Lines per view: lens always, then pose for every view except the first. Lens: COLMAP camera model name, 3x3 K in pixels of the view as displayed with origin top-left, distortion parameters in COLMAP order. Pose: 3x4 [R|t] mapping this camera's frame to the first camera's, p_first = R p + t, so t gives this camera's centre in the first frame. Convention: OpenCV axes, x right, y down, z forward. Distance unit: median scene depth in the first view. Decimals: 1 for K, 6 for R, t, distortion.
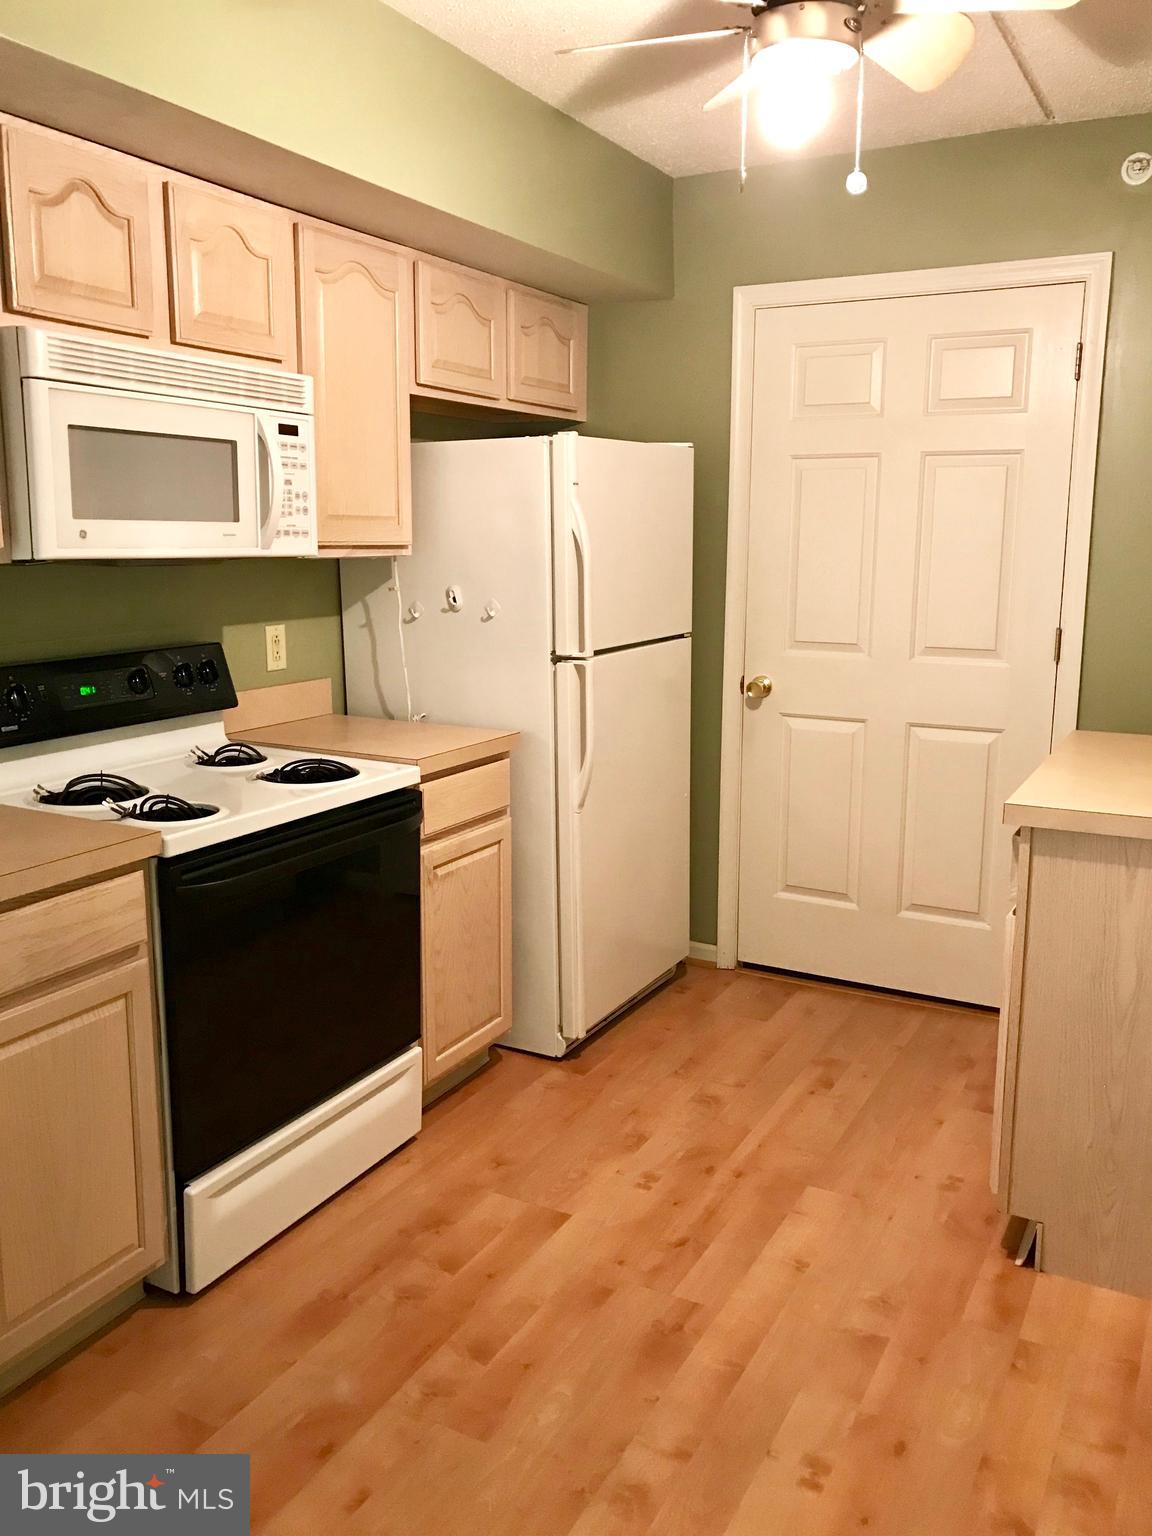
lens RADIAL K [[1260.0, 0, 576.0], [0, 1260.0, 768.0], [0, 0, 1]] dist [0.004806, 0.003992]
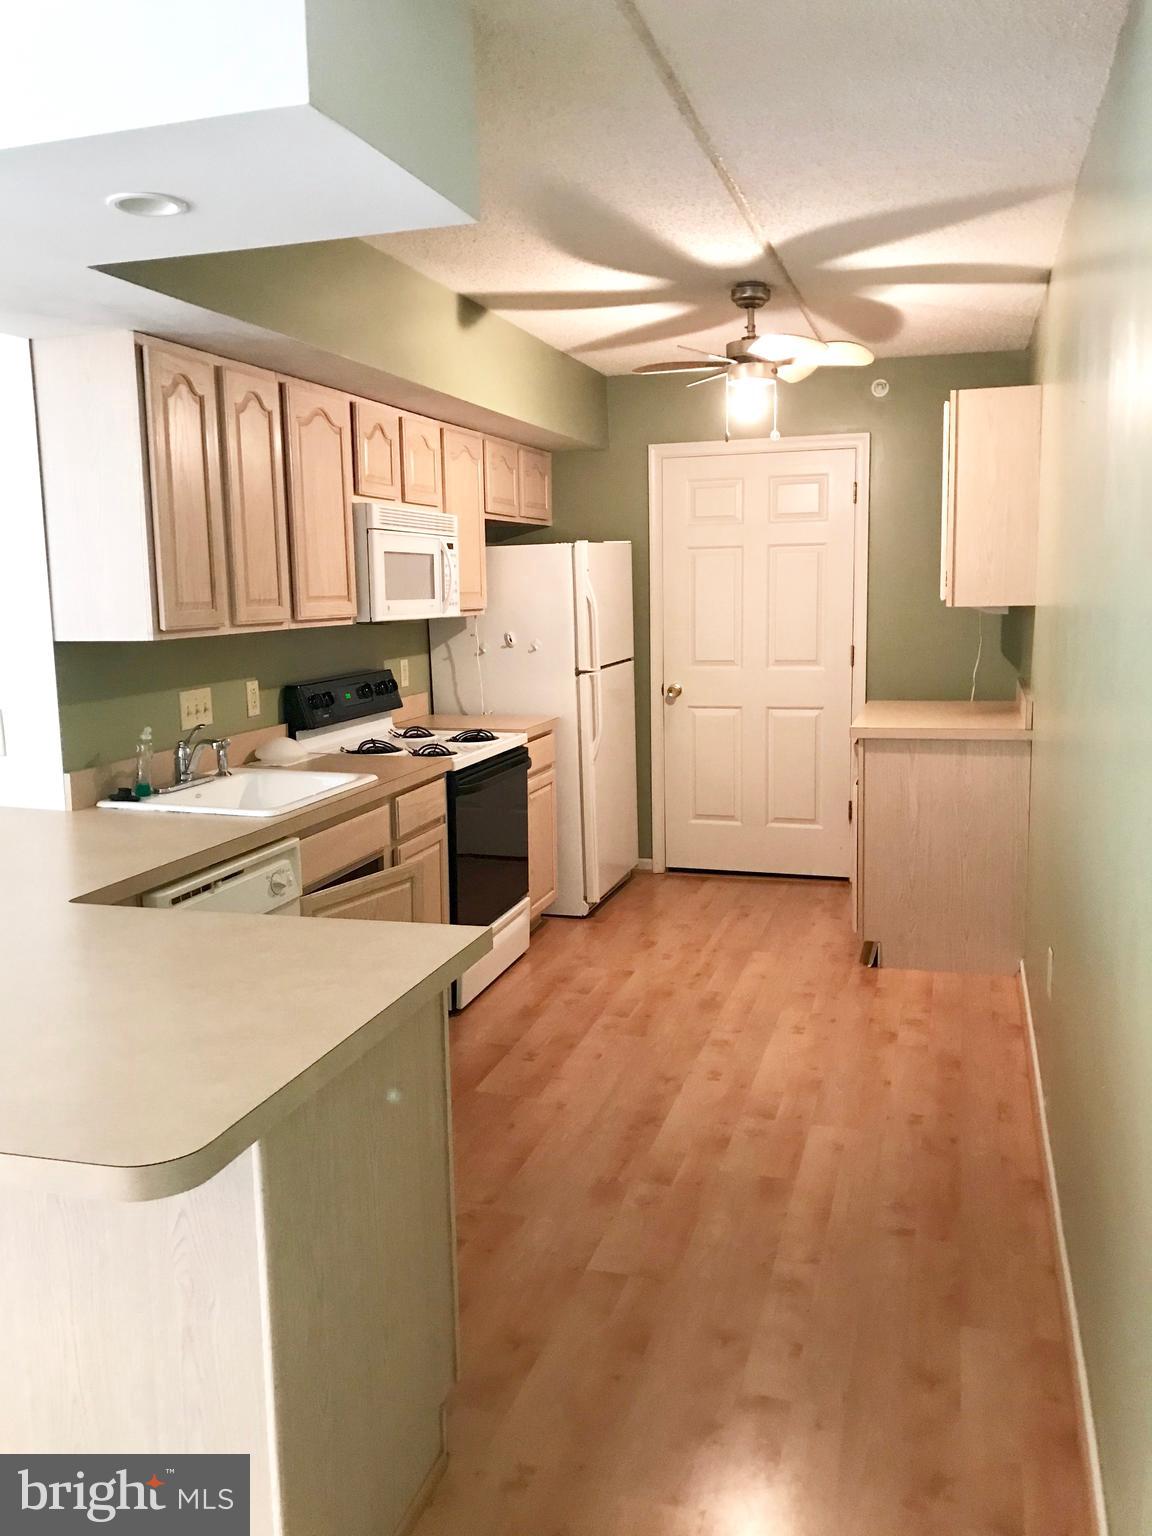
lens RADIAL K [[1249.5, 0, 576.0], [0, 1249.5, 768.0], [0, 0, 1]] dist [0.070402, 0.000557]
pose [[0.979512, -0.051973, 0.194565, -0.378754], [0.059608, 0.997657, -0.033587, 0.104649], [-0.192363, 0.044496, 0.980315, -0.689616]]
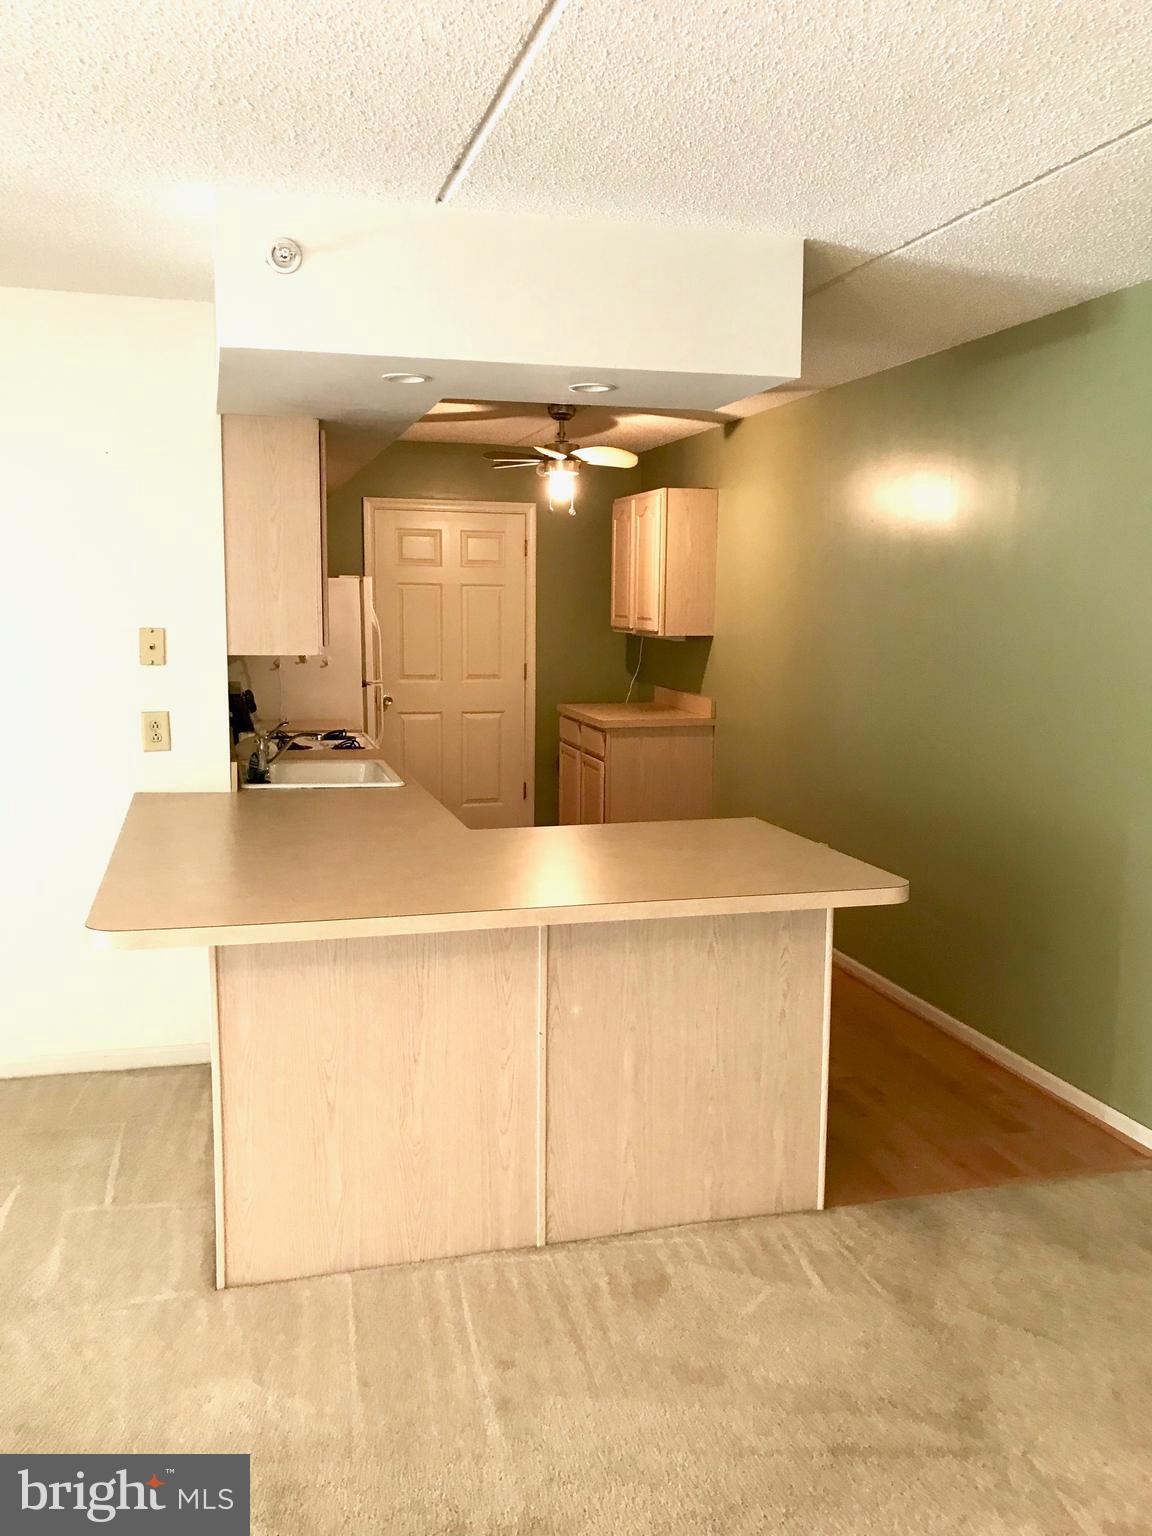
lens RADIAL K [[1249.5, 0, 576.0], [0, 1249.5, 768.0], [0, 0, 1]] dist [0.070402, 0.000557]
pose [[0.713681, -0.089979, 0.694667, -1.292585], [0.124762, 0.992187, 0.000340, 0.098040], [-0.689270, 0.086425, 0.719331, -0.750066]]
